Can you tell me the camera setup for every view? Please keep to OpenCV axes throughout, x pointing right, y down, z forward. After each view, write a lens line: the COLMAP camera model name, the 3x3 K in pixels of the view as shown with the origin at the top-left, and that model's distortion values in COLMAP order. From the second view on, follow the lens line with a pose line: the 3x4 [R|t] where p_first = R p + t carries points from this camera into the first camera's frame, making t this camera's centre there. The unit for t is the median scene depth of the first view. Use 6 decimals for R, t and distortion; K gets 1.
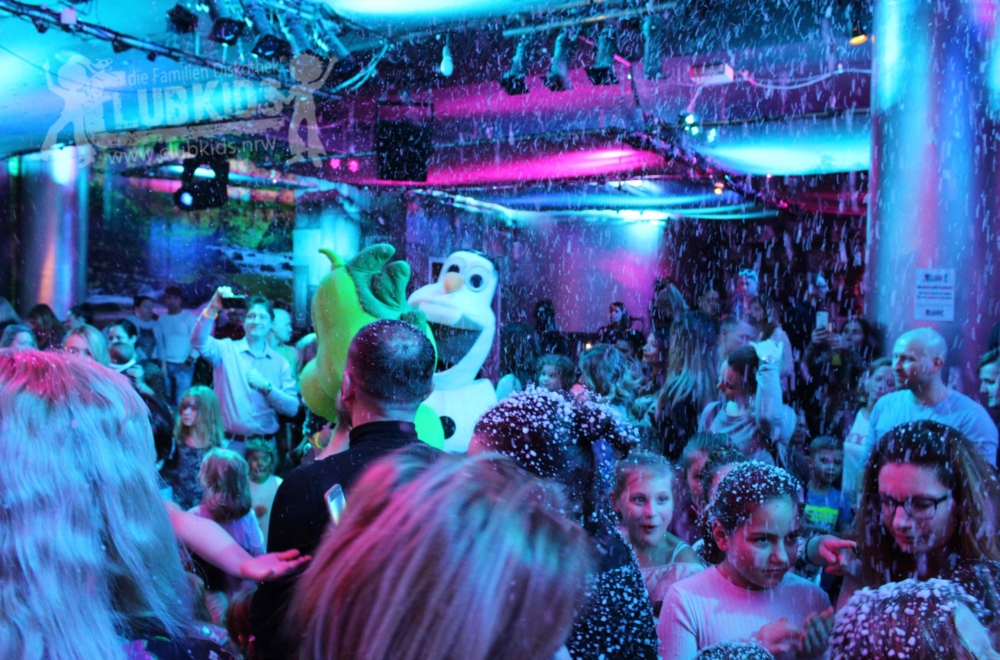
lens RADIAL K [[835.8, 0, 502.7], [0, 835.8, 320.1], [0, 0, 1]] dist [-0.147942, 0.125694]
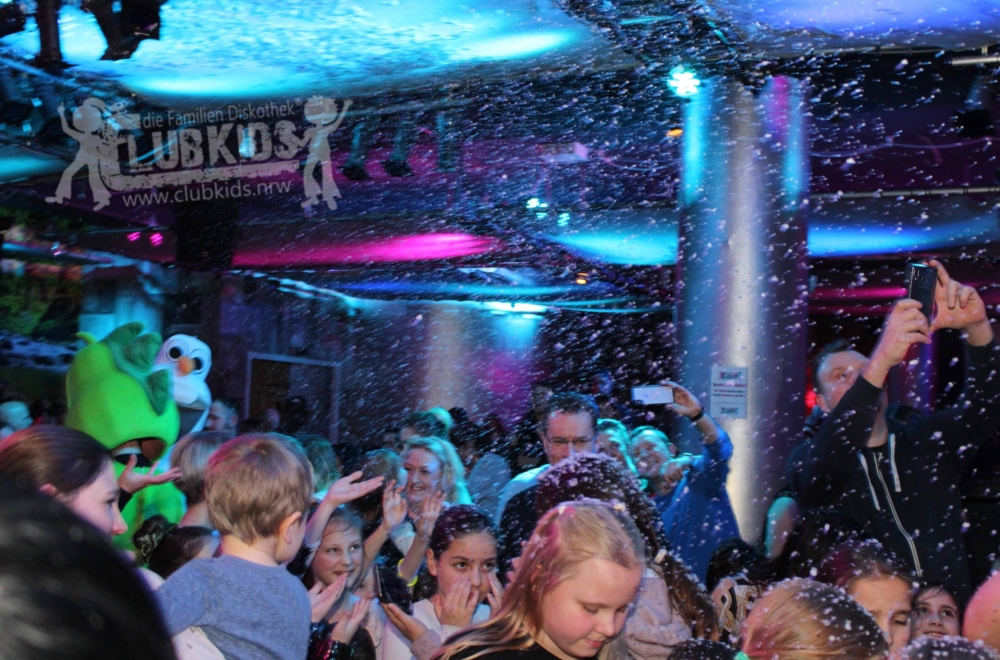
lens RADIAL K [[1126.4, 0, 508.8], [0, 1126.4, 306.6], [0, 0, 1]] dist [-0.076001, 0.000000]
pose [[0.992741, 0.024911, 0.117665, 0.049345], [-0.010372, 0.992403, -0.122595, 0.018253], [-0.119825, 0.120484, 0.985457, -0.172047]]
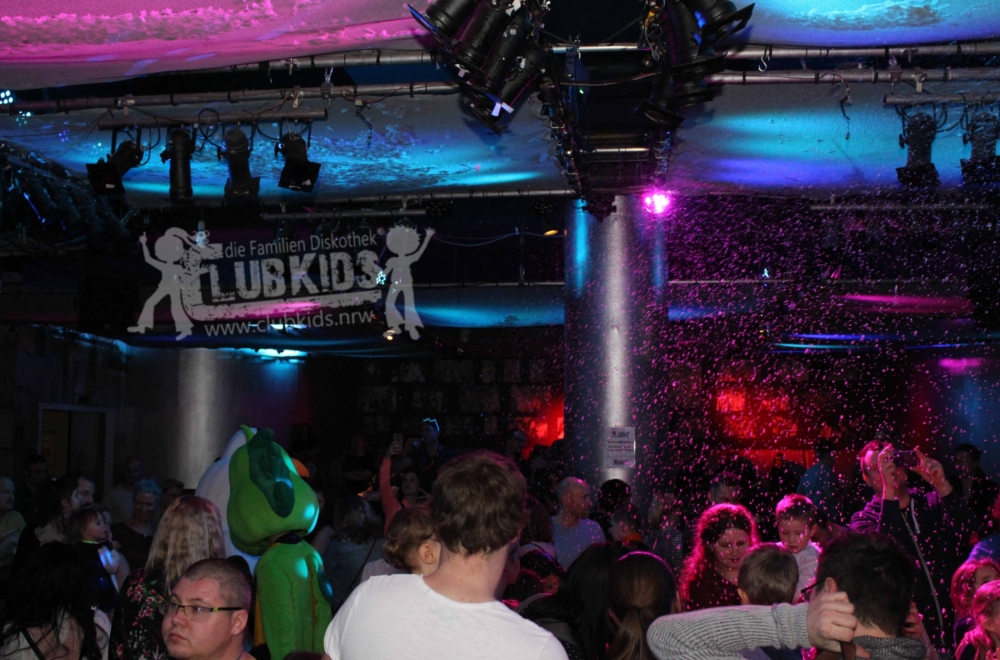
lens RADIAL K [[1126.4, 0, 504.3], [0, 1126.4, 350.9], [0, 0, 1]] dist [-0.076001, 0.000000]
pose [[0.905321, 0.015818, 0.424432, -0.187252], [0.028745, 0.994733, -0.098387, -0.006916], [-0.423753, 0.101272, 0.900098, -0.258651]]
